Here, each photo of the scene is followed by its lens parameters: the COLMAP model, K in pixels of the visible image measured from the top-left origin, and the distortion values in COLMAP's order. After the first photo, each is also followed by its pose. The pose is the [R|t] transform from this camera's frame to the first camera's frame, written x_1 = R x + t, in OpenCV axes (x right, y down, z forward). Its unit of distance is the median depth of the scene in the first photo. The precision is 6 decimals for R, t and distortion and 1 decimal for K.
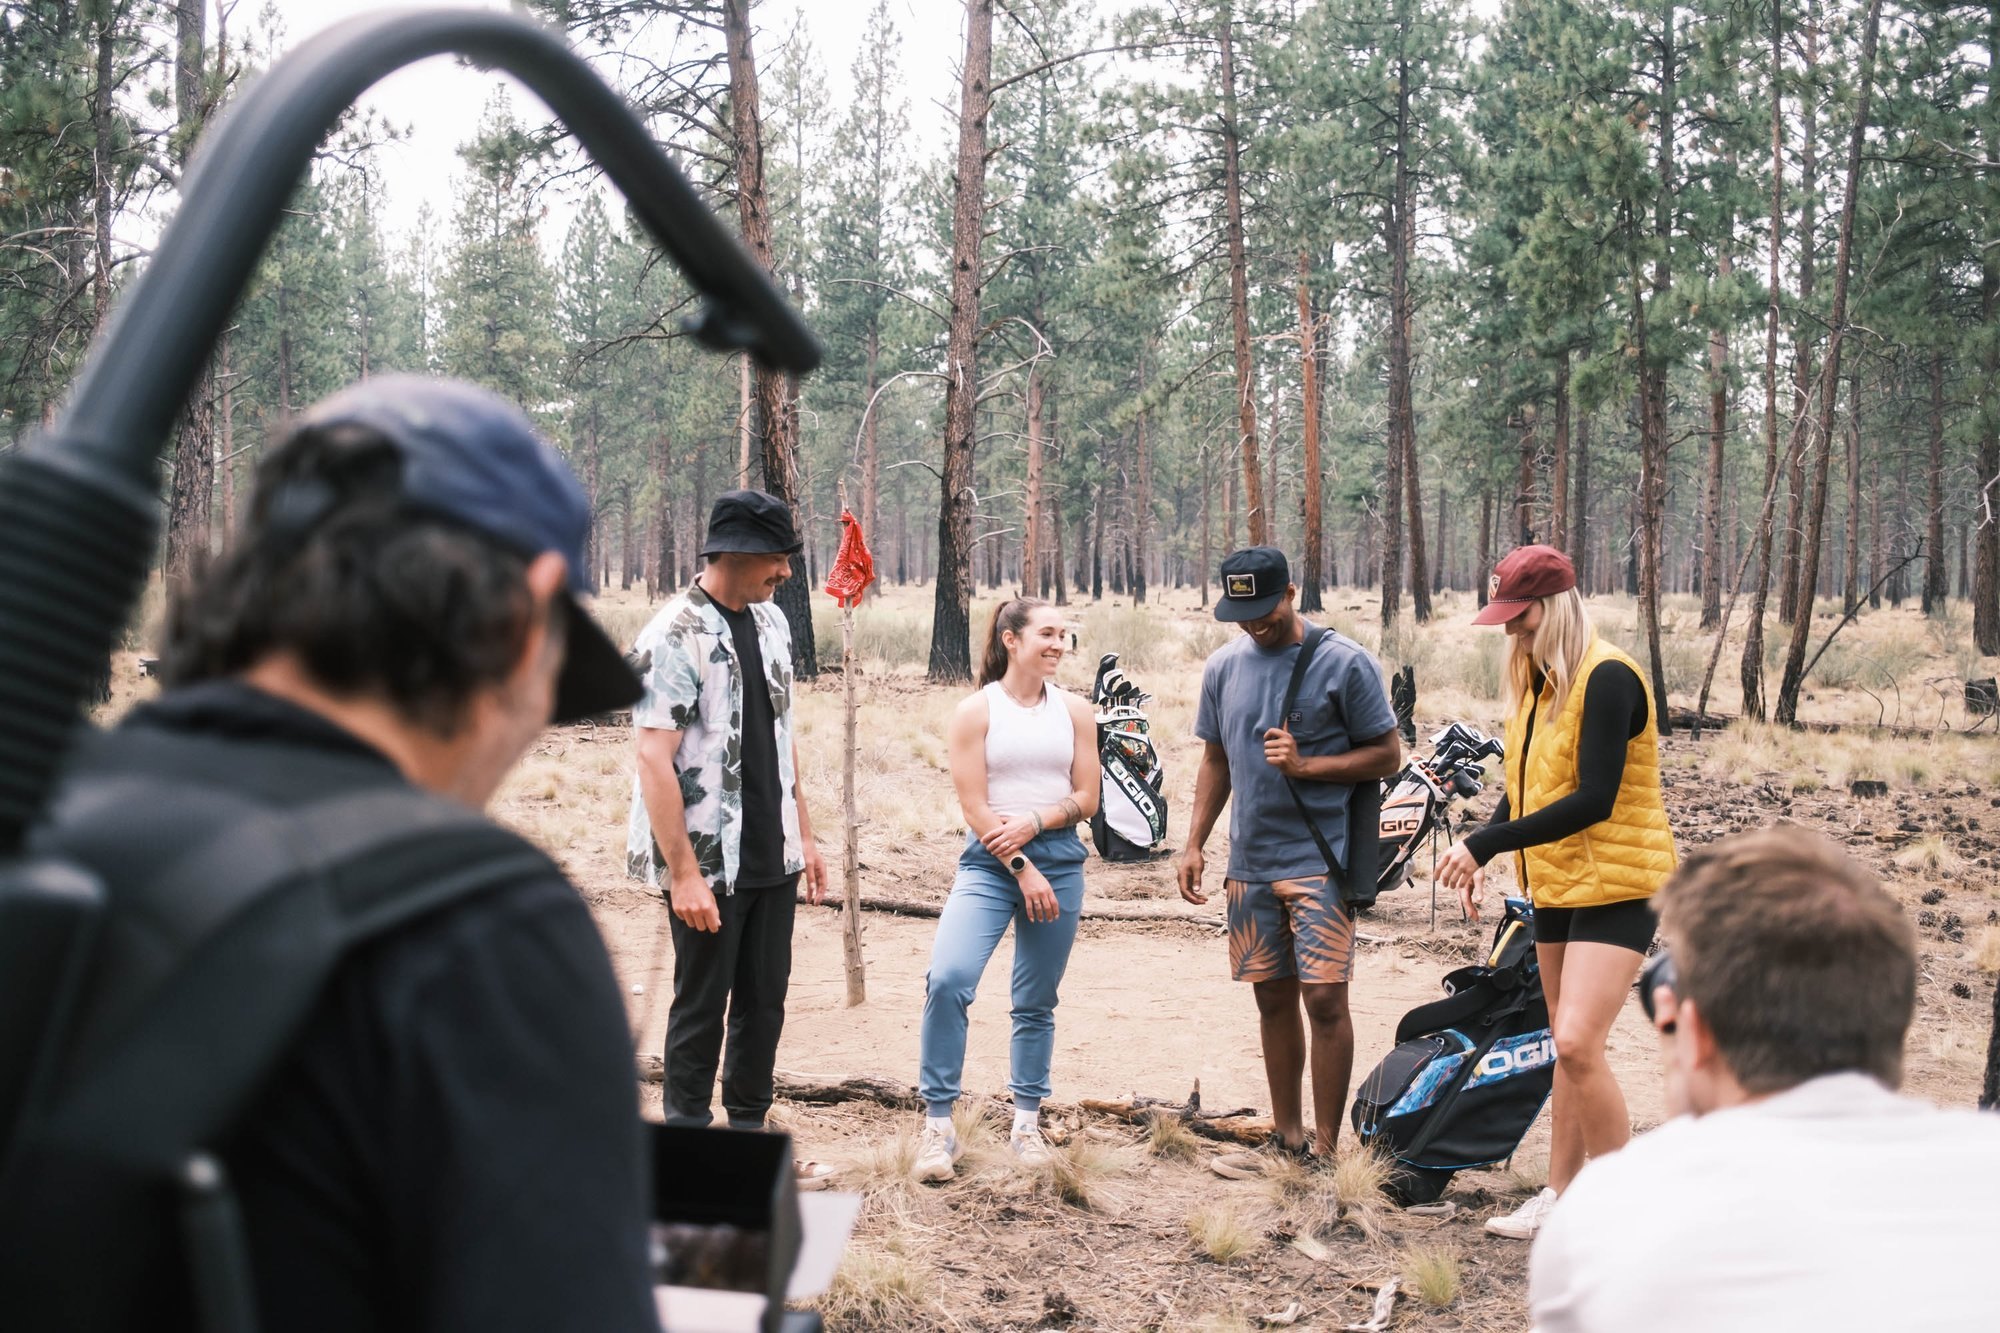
lens RADIAL K [[2337.2, 0, 1000.0], [0, 2337.2, 666.5], [0, 0, 1]] dist [-0.085594, 0.309769]
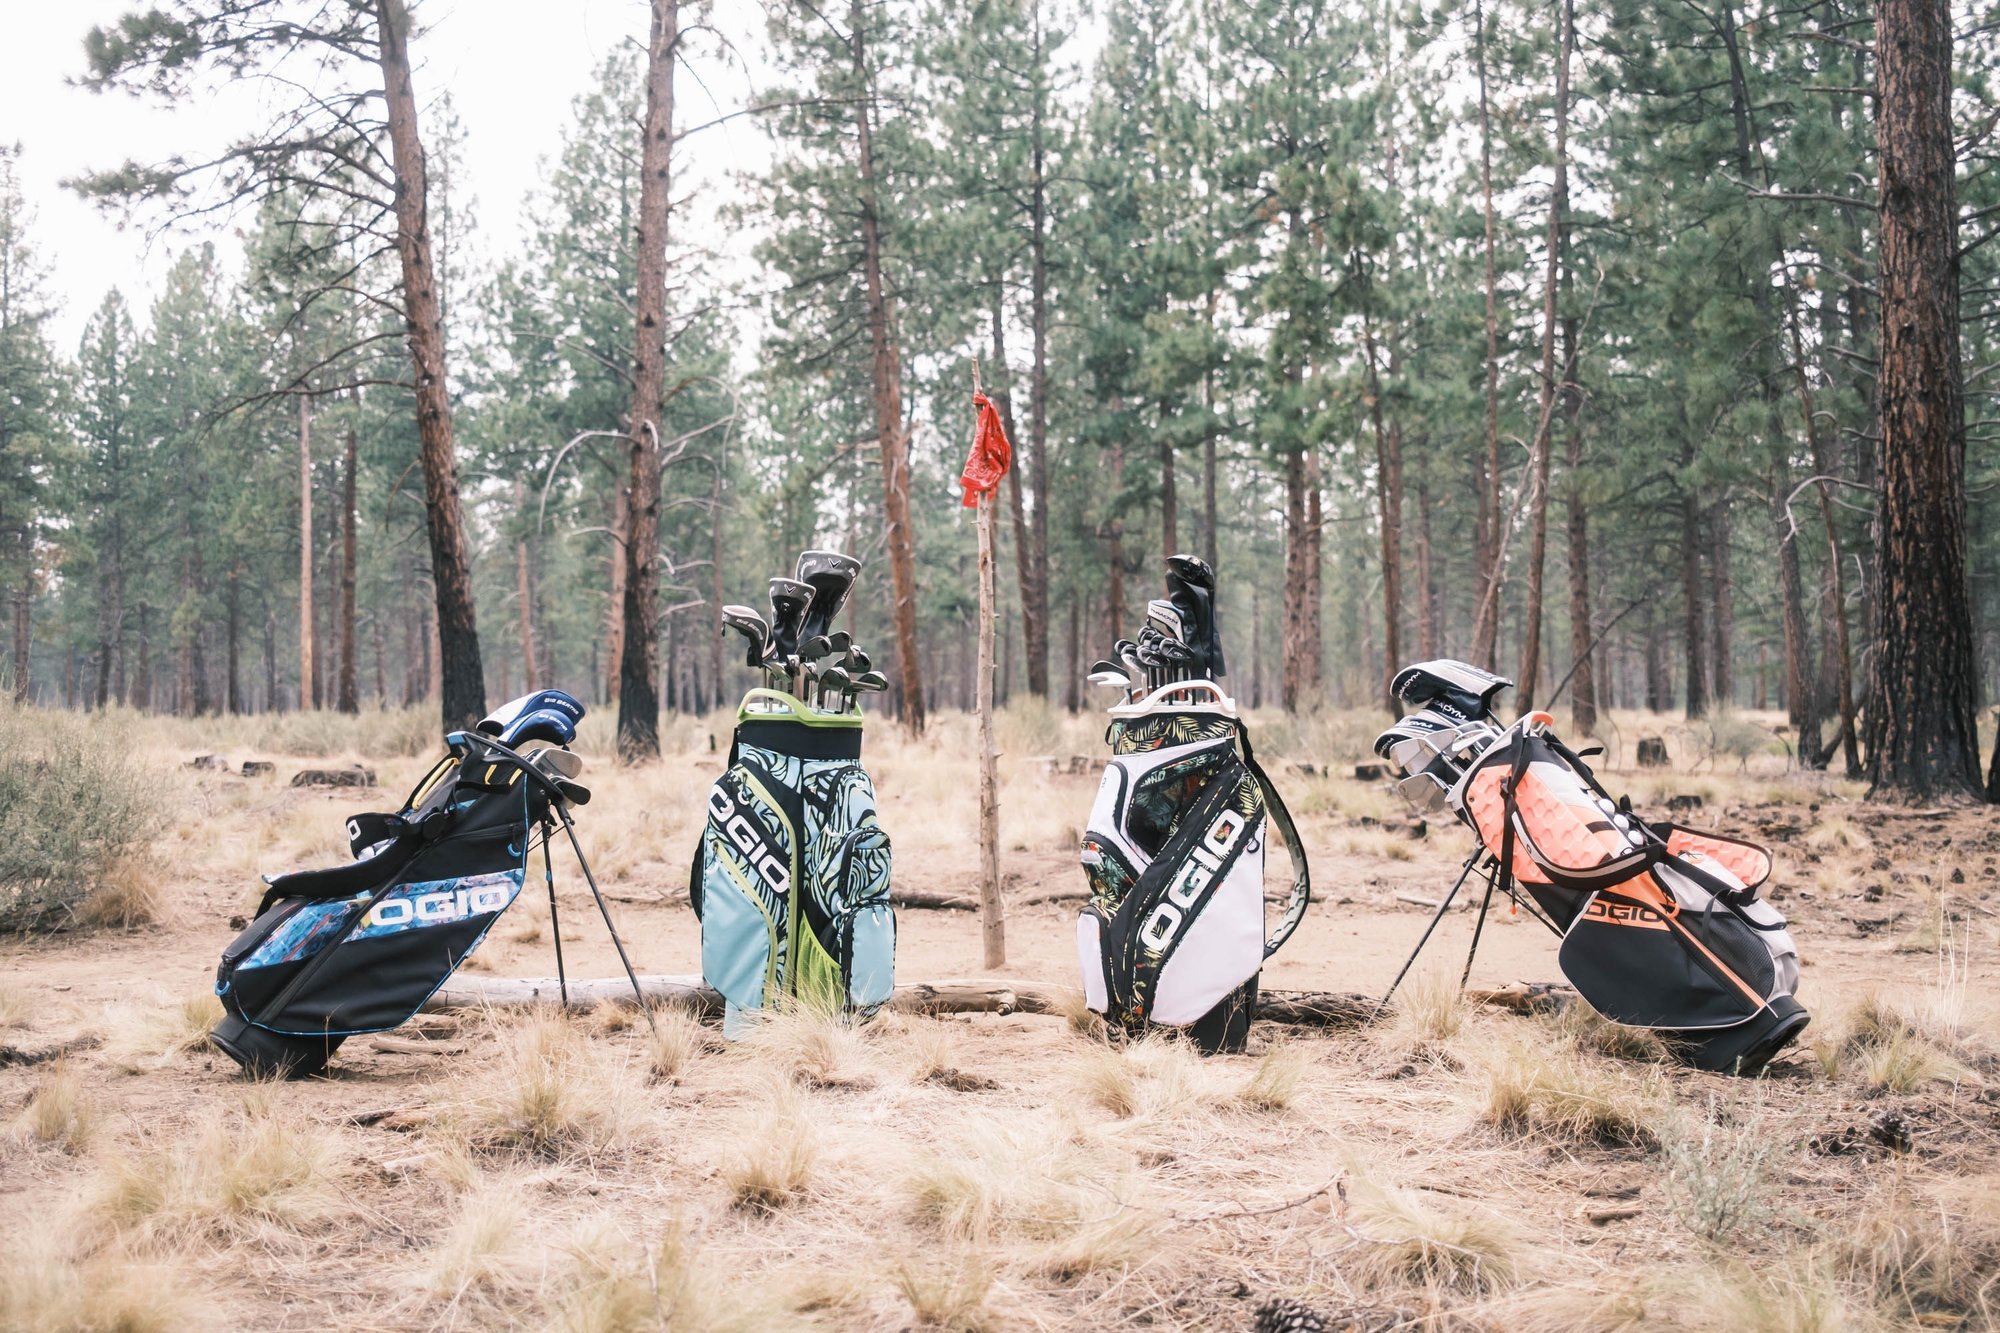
lens RADIAL K [[2337.2, 0, 1000.0], [0, 2337.2, 666.5], [0, 0, 1]] dist [-0.085594, 0.309769]
pose [[0.966945, -0.011101, 0.254743, -0.099253], [0.031710, 0.996532, -0.076936, 0.036152], [-0.253005, 0.082471, 0.963943, 0.058531]]
